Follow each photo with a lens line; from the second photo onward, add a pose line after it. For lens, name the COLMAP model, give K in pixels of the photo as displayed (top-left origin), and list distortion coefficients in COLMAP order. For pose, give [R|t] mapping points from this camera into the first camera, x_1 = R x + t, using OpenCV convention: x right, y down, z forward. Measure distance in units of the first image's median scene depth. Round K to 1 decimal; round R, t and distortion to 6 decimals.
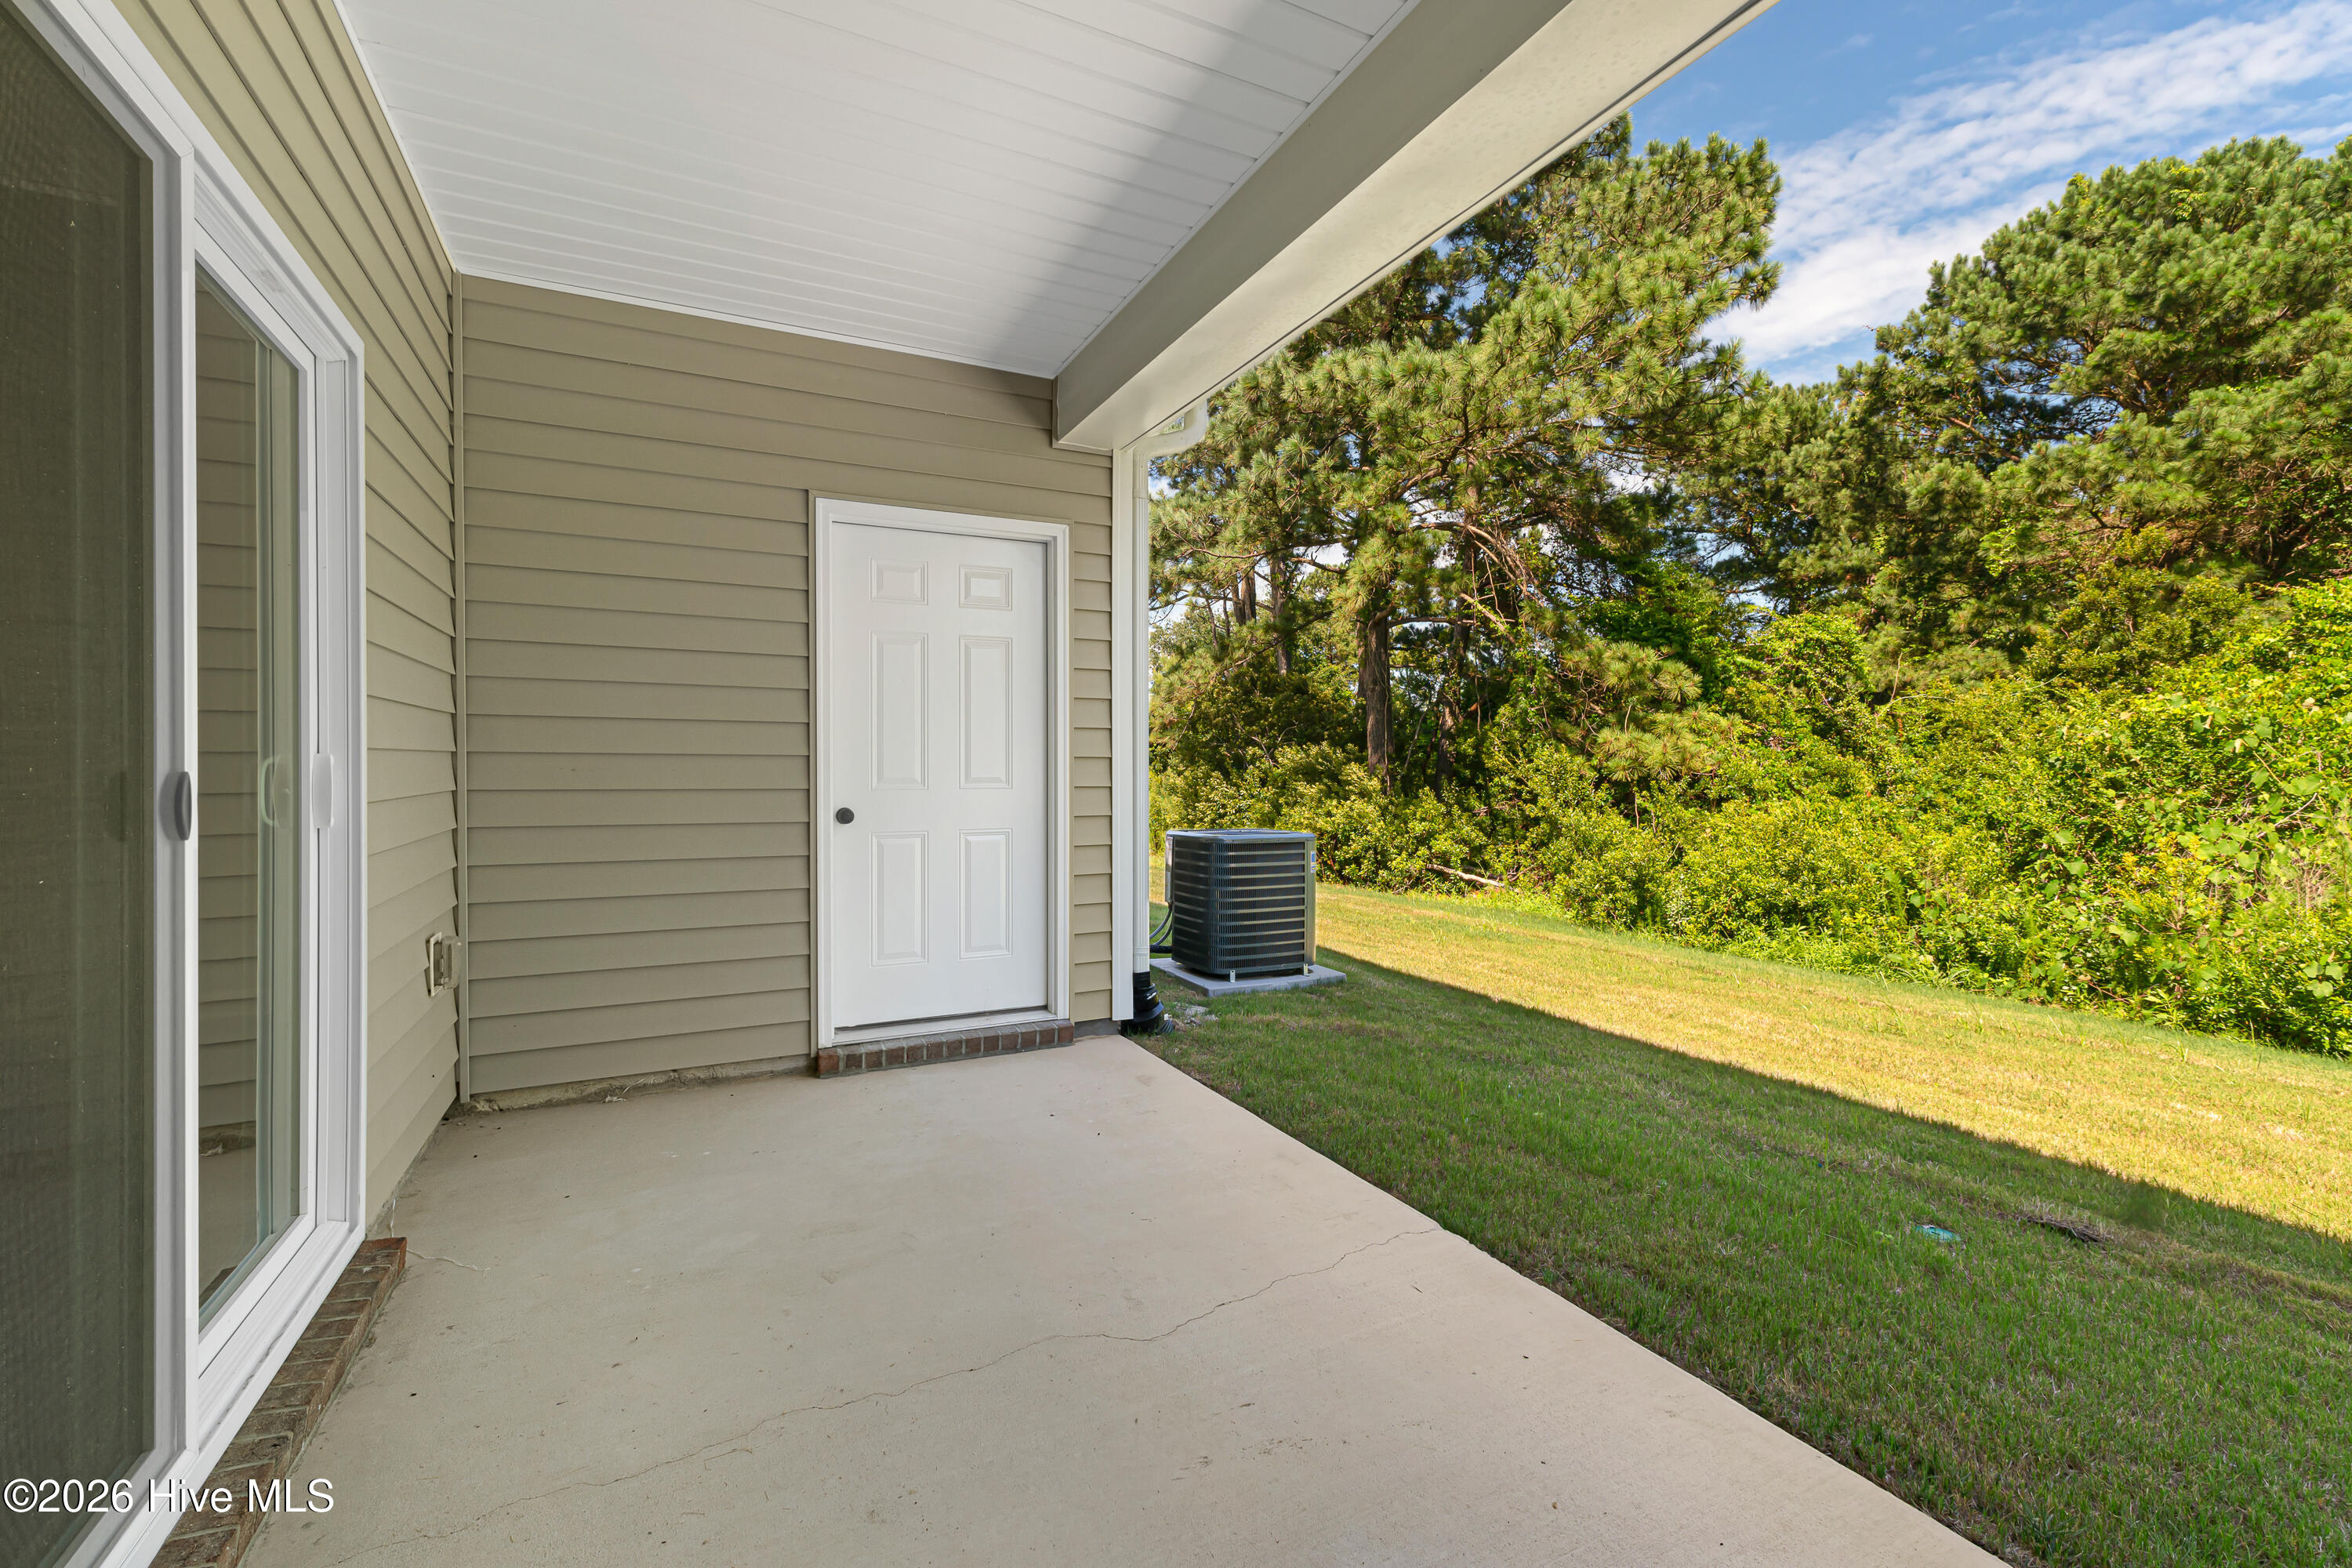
lens RADIAL K [[1010.3, 0, 1186.1], [0, 1010.3, 767.2], [0, 0, 1]] dist [0.000866, 0.000167]
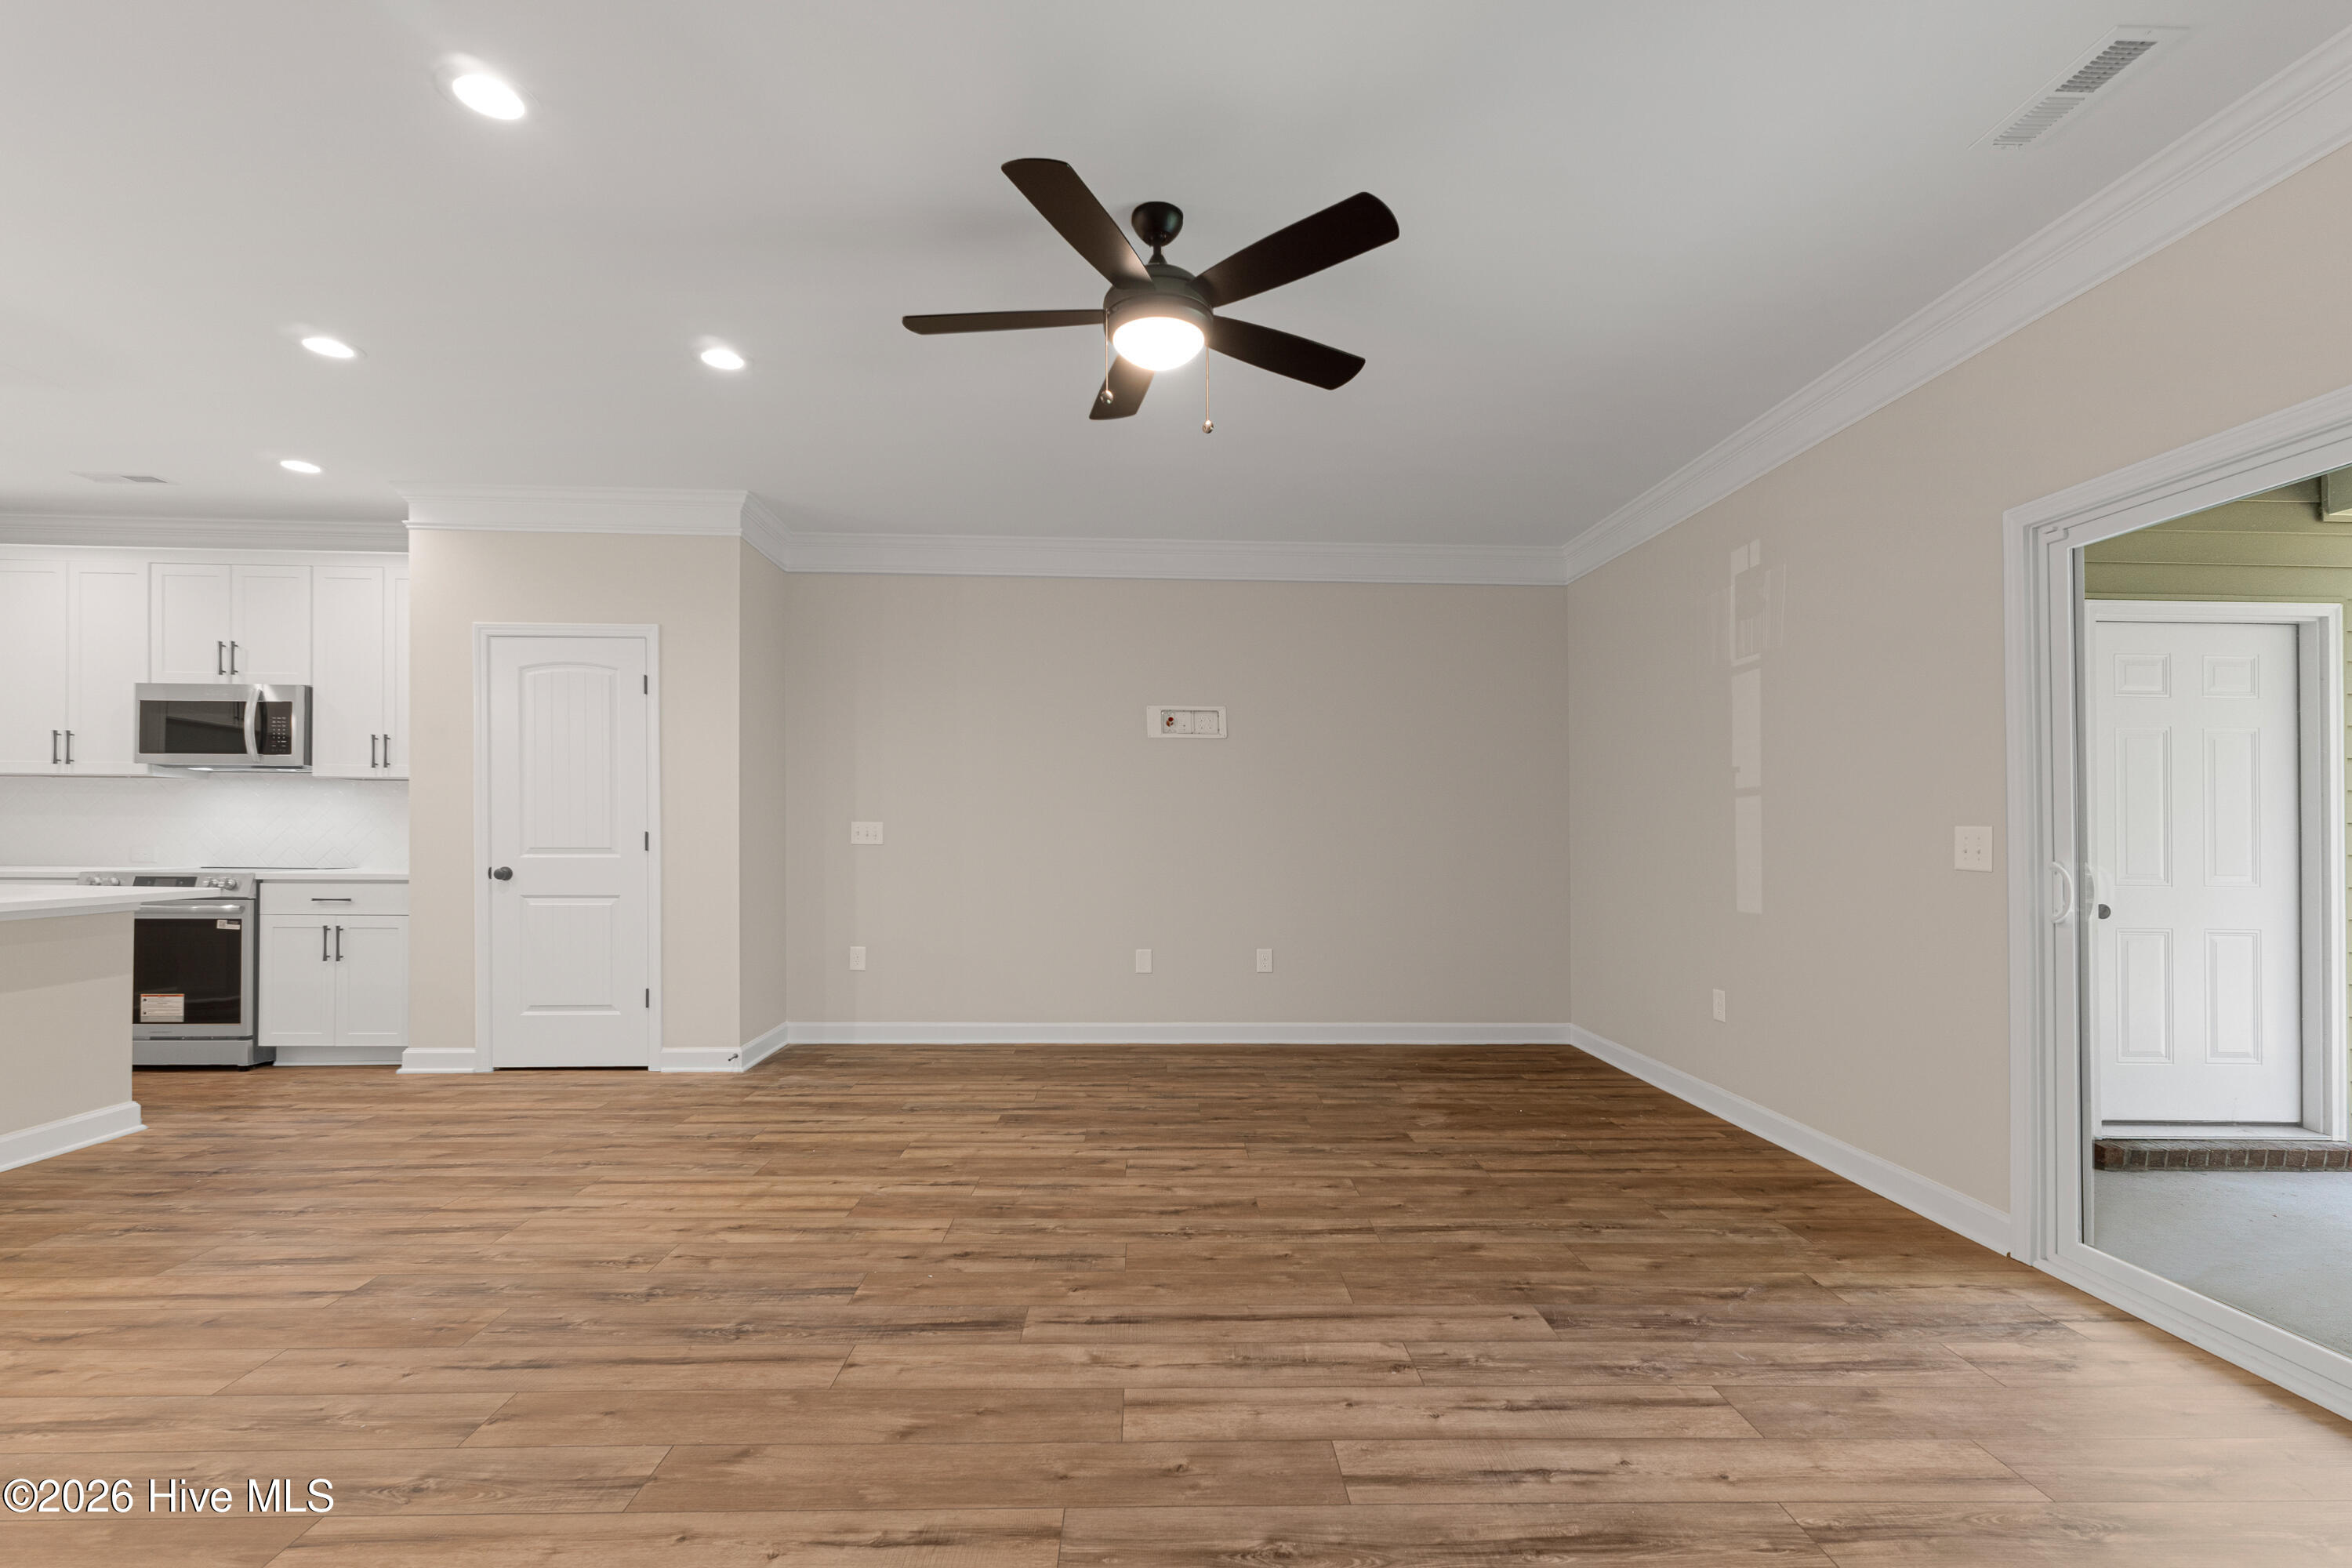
lens RADIAL K [[991.7, 0, 1170.4], [0, 991.7, 826.2], [0, 0, 1]] dist [0.007729, 0.000005]
pose [[0.909625, 0.009607, -0.415318, -0.437649], [-0.012738, 0.999908, -0.004769, -0.011814], [0.415234, 0.009628, 0.909664, -0.169094]]
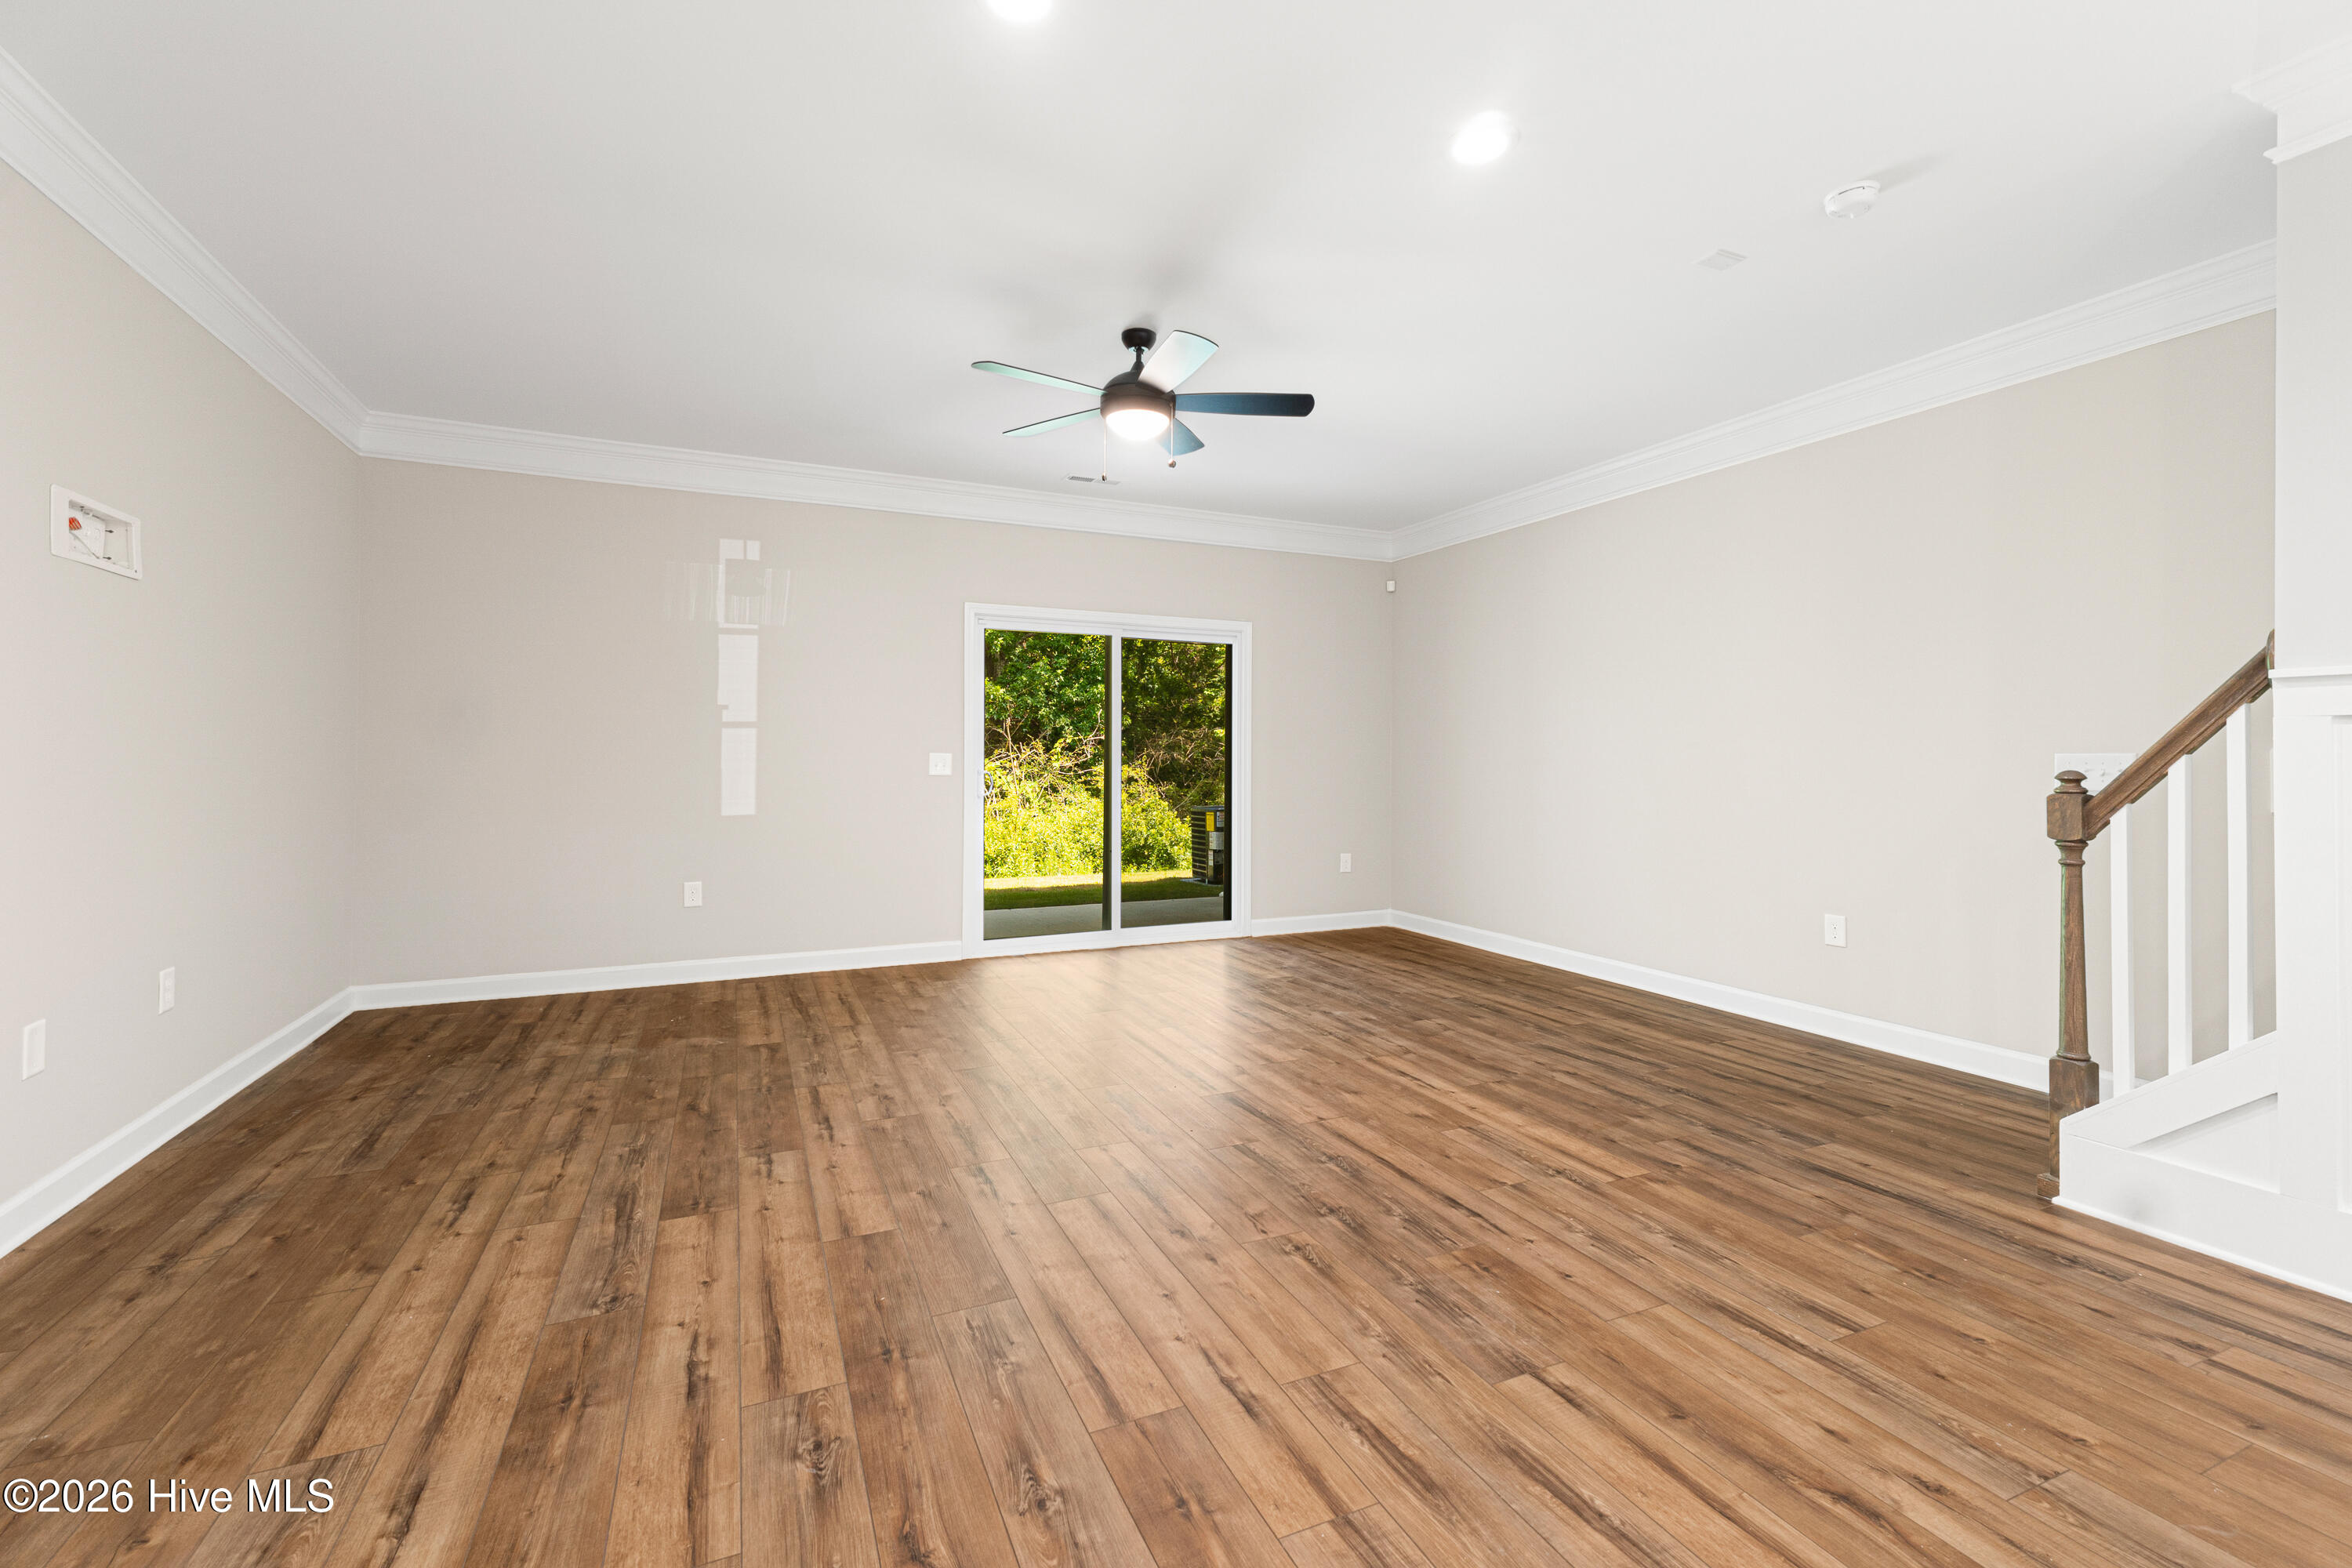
lens RADIAL K [[976.8, 0, 1197.5], [0, 976.8, 750.8], [0, 0, 1]] dist [0.007137, 0.000137]
pose [[0.038524, 0.011757, 0.999188, -1.027151], [-0.001351, 0.999930, -0.011713, -0.010661], [-0.999257, -0.000899, 0.038538, 0.076095]]
